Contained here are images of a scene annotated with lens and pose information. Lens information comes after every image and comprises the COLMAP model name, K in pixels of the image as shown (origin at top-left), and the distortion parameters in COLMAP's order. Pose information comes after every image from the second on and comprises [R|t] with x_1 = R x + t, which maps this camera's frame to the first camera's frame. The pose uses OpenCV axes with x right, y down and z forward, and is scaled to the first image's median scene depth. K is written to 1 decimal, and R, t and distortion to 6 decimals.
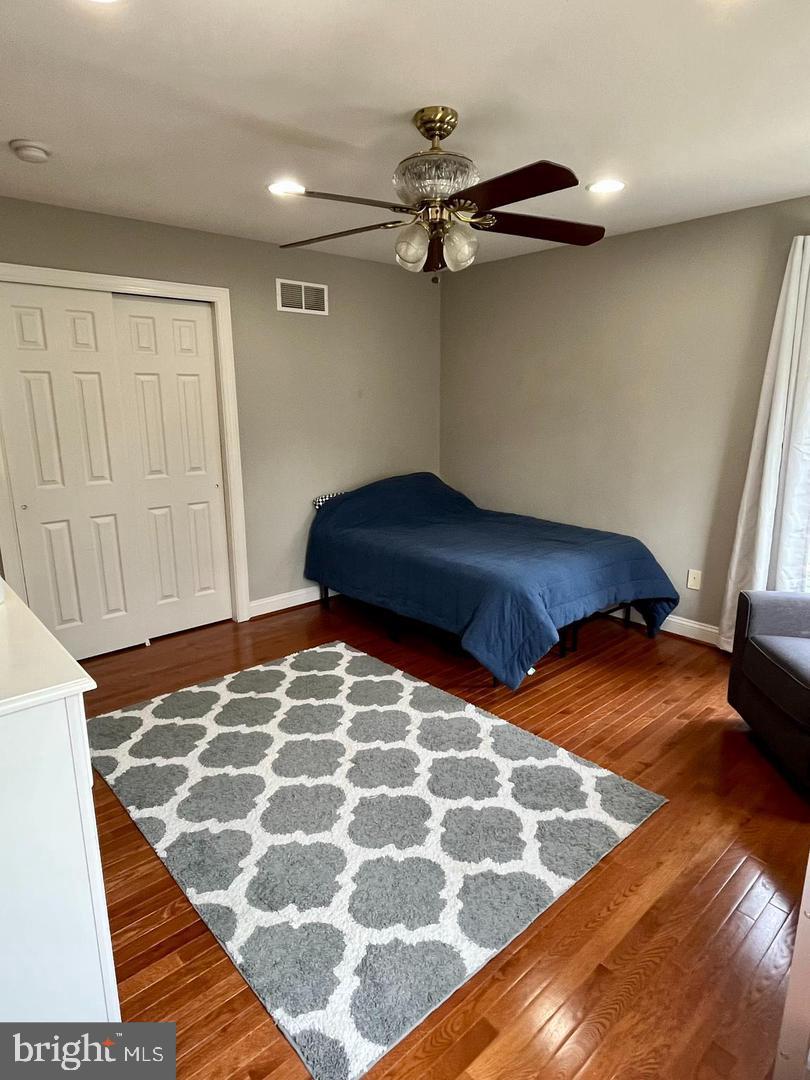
lens RADIAL K [[610.8, 0, 404.0], [0, 610.8, 539.7], [0, 0, 1]] dist [0.001491, 0.001866]
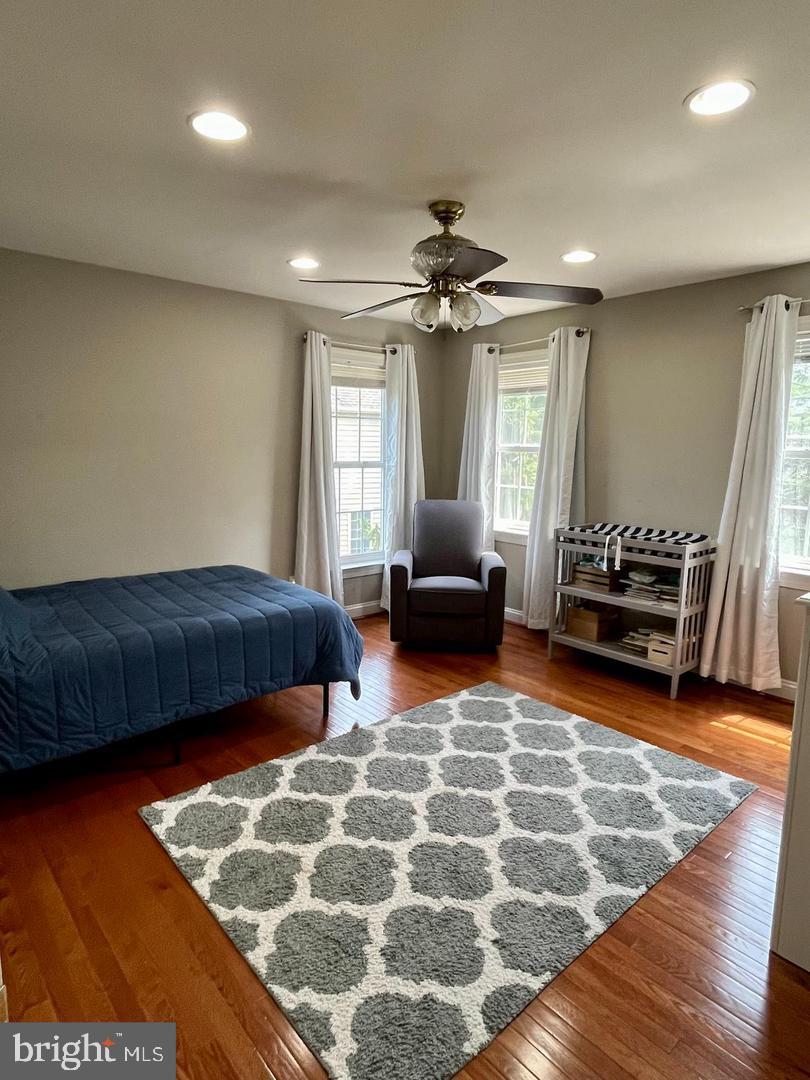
lens RADIAL K [[610.8, 0, 403.0], [0, 610.8, 539.0], [0, 0, 1]] dist [0.001491, 0.001866]
pose [[0.023152, -0.153365, 0.987898, -1.040015], [0.215728, 0.965649, 0.144855, -0.211137], [-0.976179, 0.209763, 0.055442, 0.964456]]
